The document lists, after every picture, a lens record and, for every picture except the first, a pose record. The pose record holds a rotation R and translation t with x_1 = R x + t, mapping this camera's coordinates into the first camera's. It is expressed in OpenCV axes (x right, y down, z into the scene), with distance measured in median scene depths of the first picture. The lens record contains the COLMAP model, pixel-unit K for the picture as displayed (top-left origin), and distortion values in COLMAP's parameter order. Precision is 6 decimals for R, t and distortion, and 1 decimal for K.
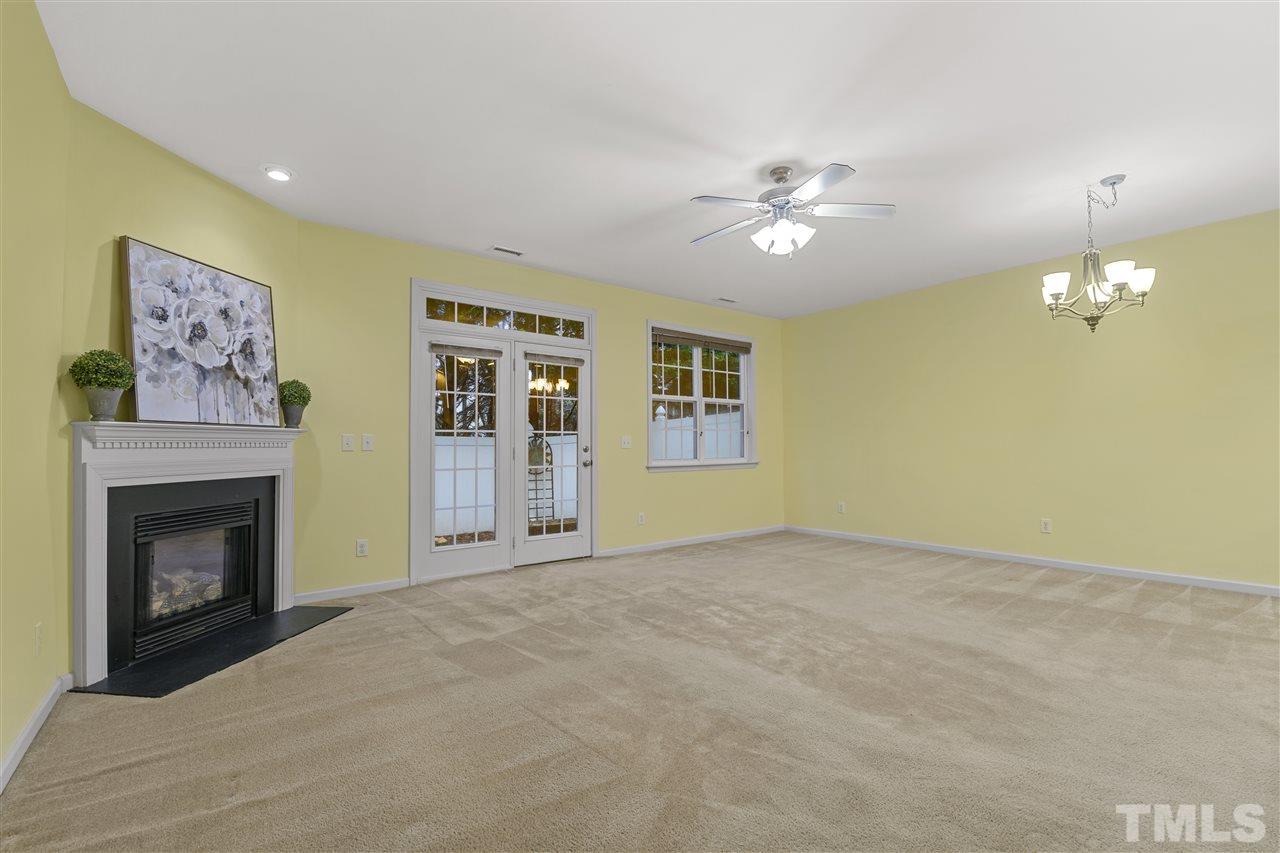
lens RADIAL K [[562.8, 0, 640.0], [0, 562.8, 426.5], [0, 0, 1]] dist [-0.003340, -0.000652]
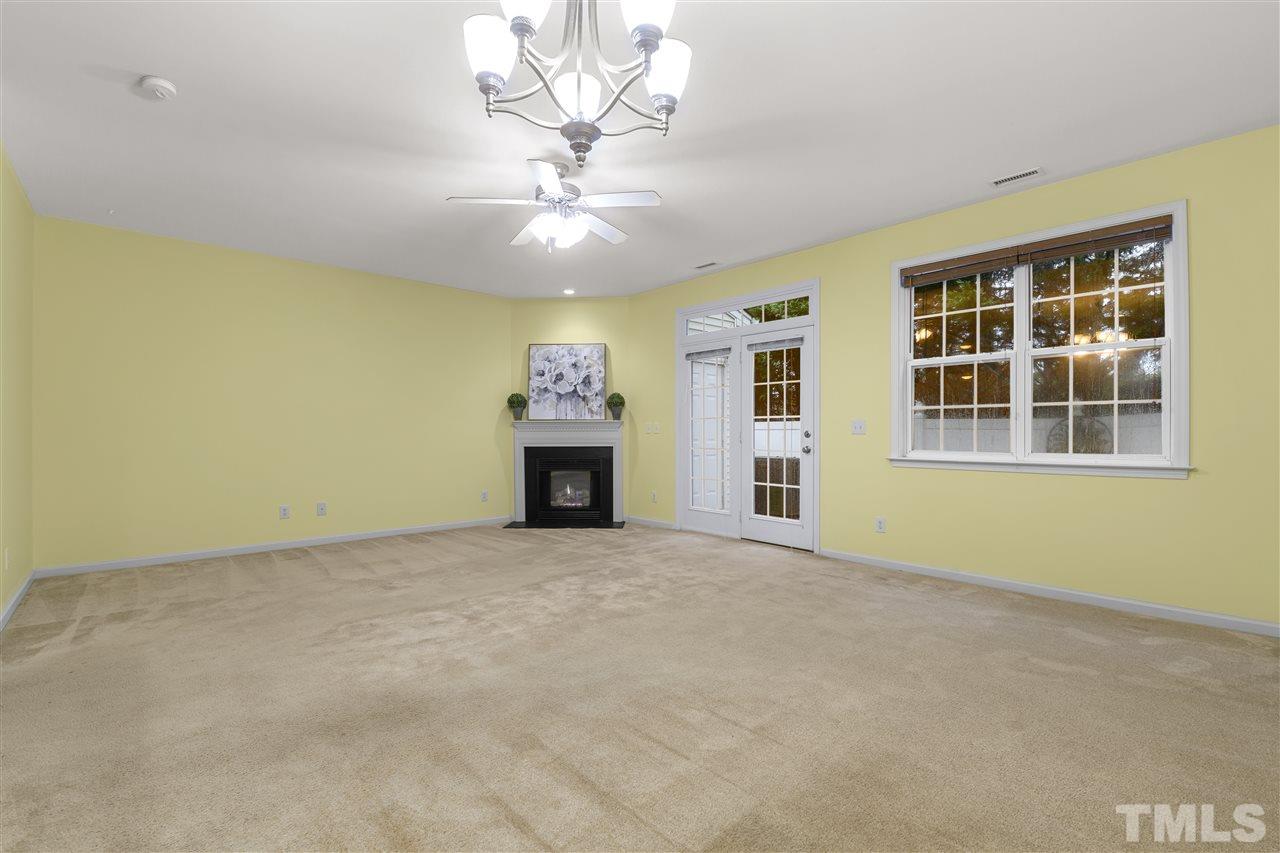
lens RADIAL K [[562.8, 0, 640.0], [0, 562.8, 426.5], [0, 0, 1]] dist [-0.003340, -0.000652]
pose [[0.078924, -0.000941, -0.996880, 1.281739], [0.036036, 0.999349, 0.001909, 0.024914], [0.996229, -0.036074, 0.078906, 1.041891]]
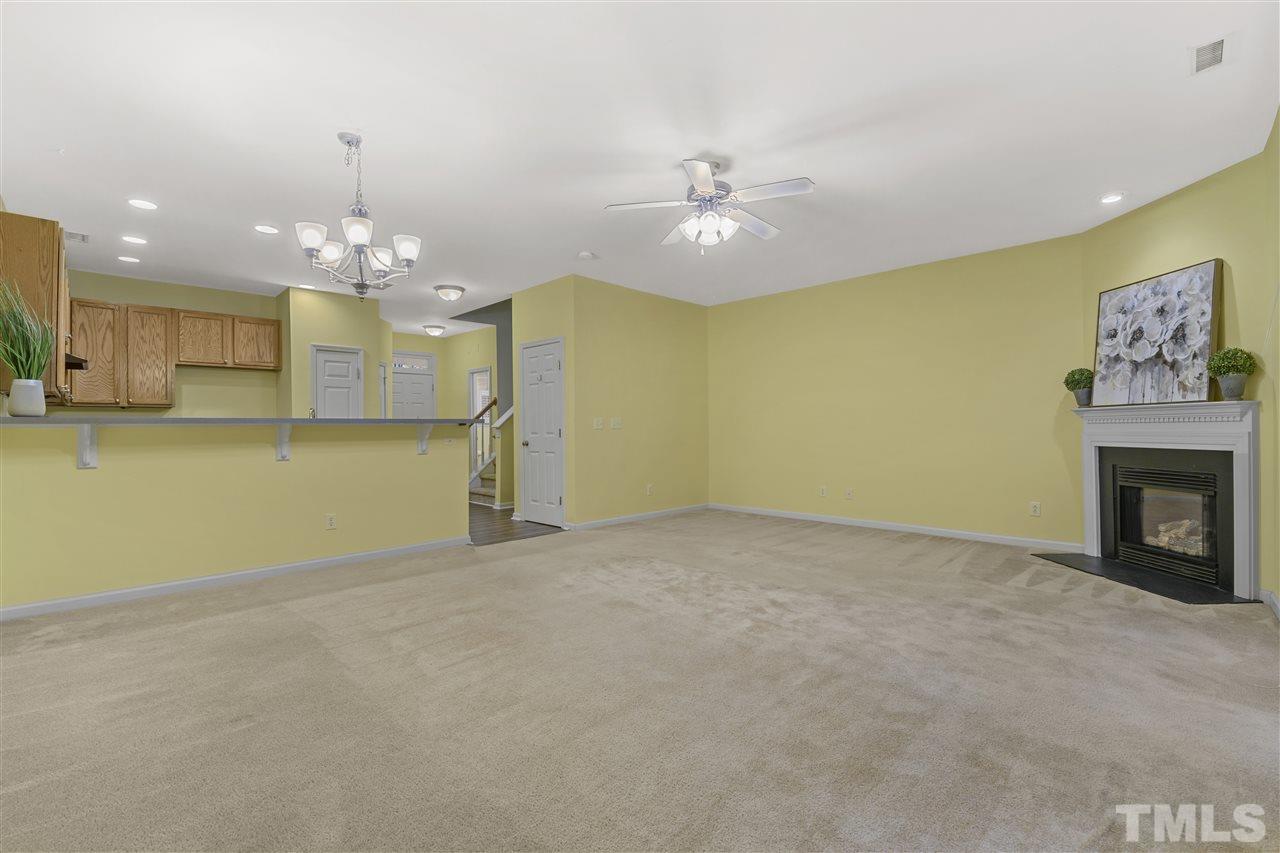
lens RADIAL K [[562.8, 0, 640.0], [0, 562.8, 426.5], [0, 0, 1]] dist [-0.003340, -0.000652]
pose [[-0.991620, 0.017112, -0.128049, 0.512197], [0.022079, 0.999054, -0.037474, 0.064975], [0.127287, -0.039987, -0.991060, 1.988641]]
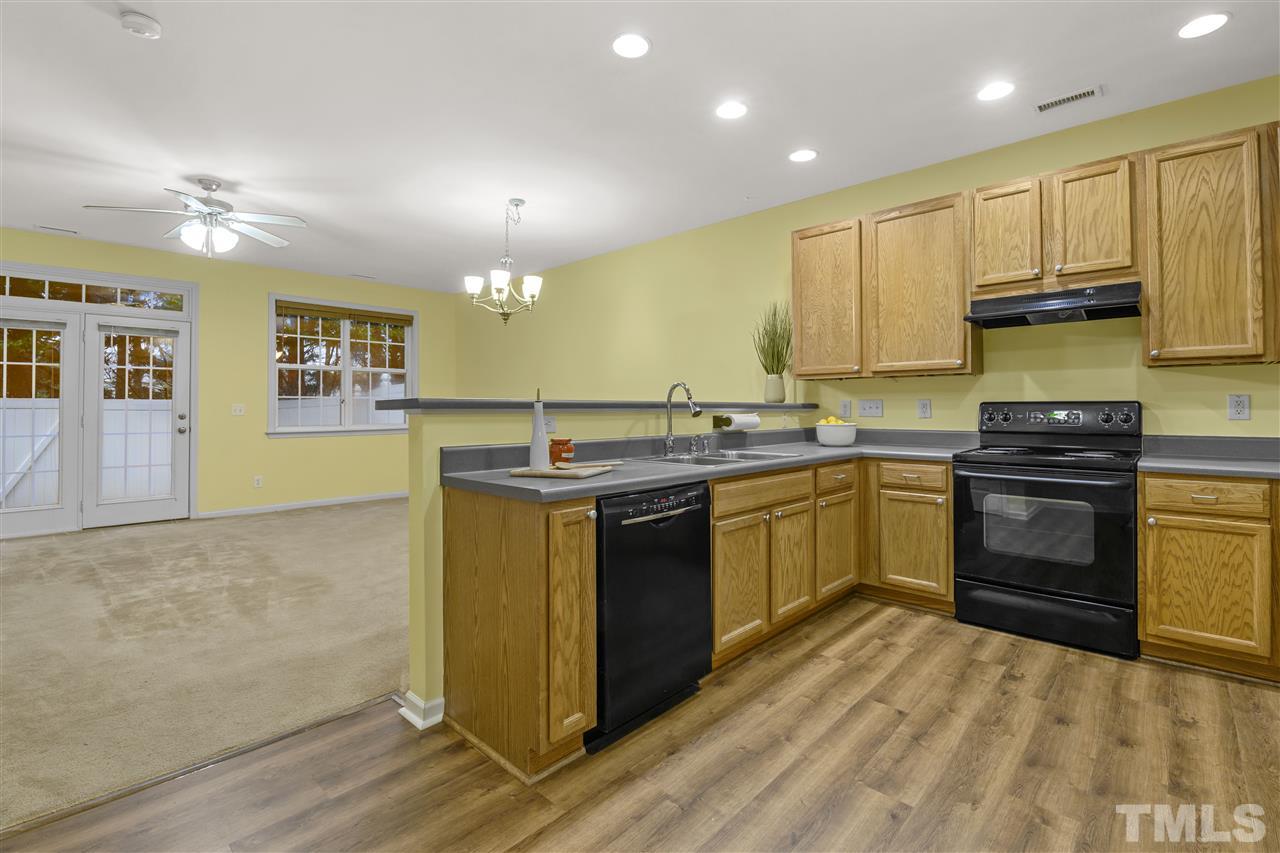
lens RADIAL K [[582.4, 0, 640.2], [0, 582.4, 402.6], [0, 0, 1]] dist [-0.001506, -0.000271]
pose [[0.988954, 0.004859, 0.148141, 0.938974], [-0.008935, 0.999599, 0.026866, -0.036667], [-0.147951, -0.027892, 0.988601, -0.319942]]
